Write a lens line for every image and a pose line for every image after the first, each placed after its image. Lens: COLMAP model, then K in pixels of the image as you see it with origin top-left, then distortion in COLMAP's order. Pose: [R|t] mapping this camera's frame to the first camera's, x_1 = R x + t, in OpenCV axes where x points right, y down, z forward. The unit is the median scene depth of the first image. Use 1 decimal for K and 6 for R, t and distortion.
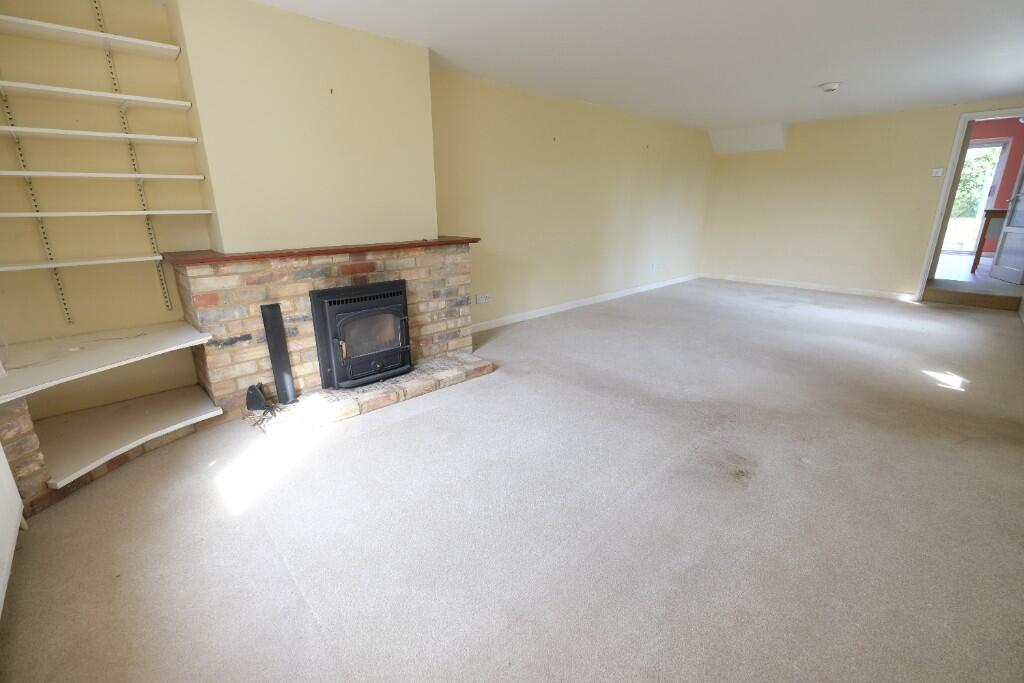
lens RADIAL K [[444.3, 0, 510.7], [0, 444.3, 335.8], [0, 0, 1]] dist [-0.003410, -0.000603]
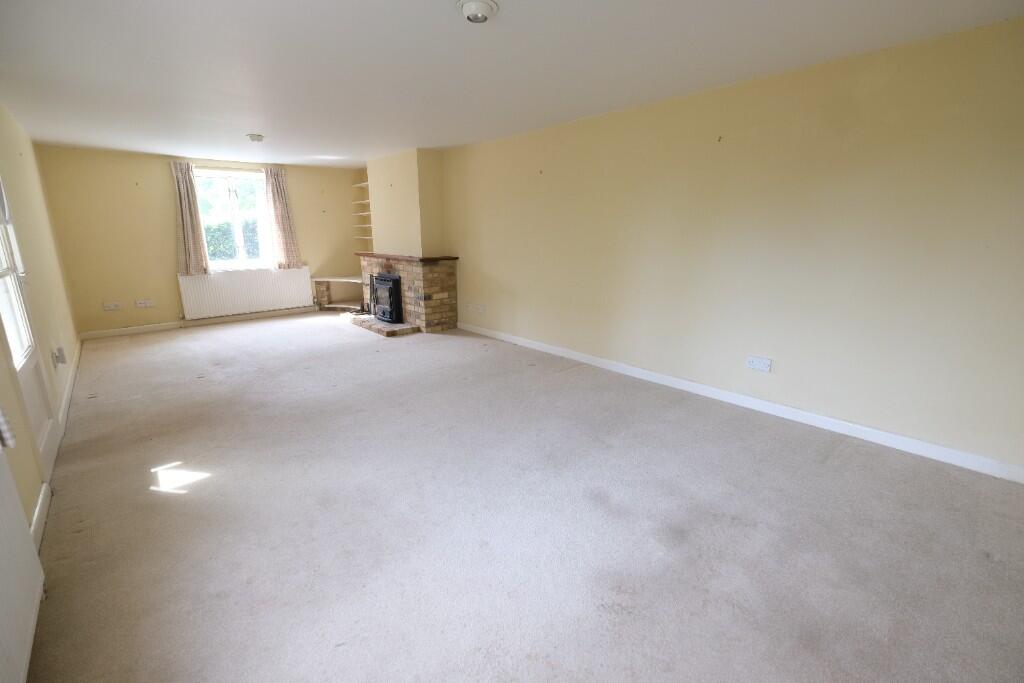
lens RADIAL K [[444.3, 0, 510.7], [0, 444.3, 335.8], [0, 0, 1]] dist [-0.003410, -0.000603]
pose [[-0.009233, 0.229311, -0.973310, 1.636460], [-0.283971, 0.932676, 0.222431, -0.440787], [0.958788, 0.278445, 0.056506, 1.417632]]
